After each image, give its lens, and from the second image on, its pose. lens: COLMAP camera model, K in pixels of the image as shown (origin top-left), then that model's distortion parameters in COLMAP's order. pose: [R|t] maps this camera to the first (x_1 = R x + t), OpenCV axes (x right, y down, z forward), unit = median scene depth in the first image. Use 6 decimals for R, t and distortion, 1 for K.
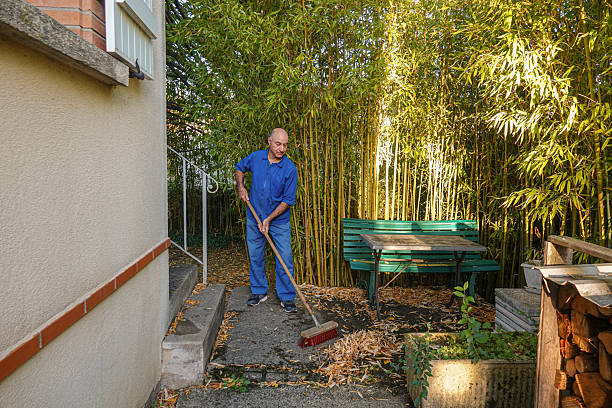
lens RADIAL K [[459.4, 0, 305.2], [0, 459.4, 204.0], [0, 0, 1]] dist [0.008280, 0.002987]
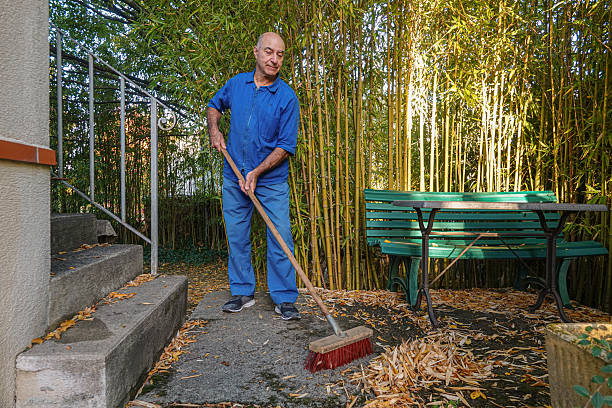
lens RADIAL K [[459.4, 0, 307.1], [0, 459.4, 203.8], [0, 0, 1]] dist [0.008280, 0.002987]
pose [[0.999910, -0.011082, 0.007576, -0.011854], [0.011693, 0.996225, -0.086015, 0.129428], [-0.006594, 0.086096, 0.996265, 0.351686]]
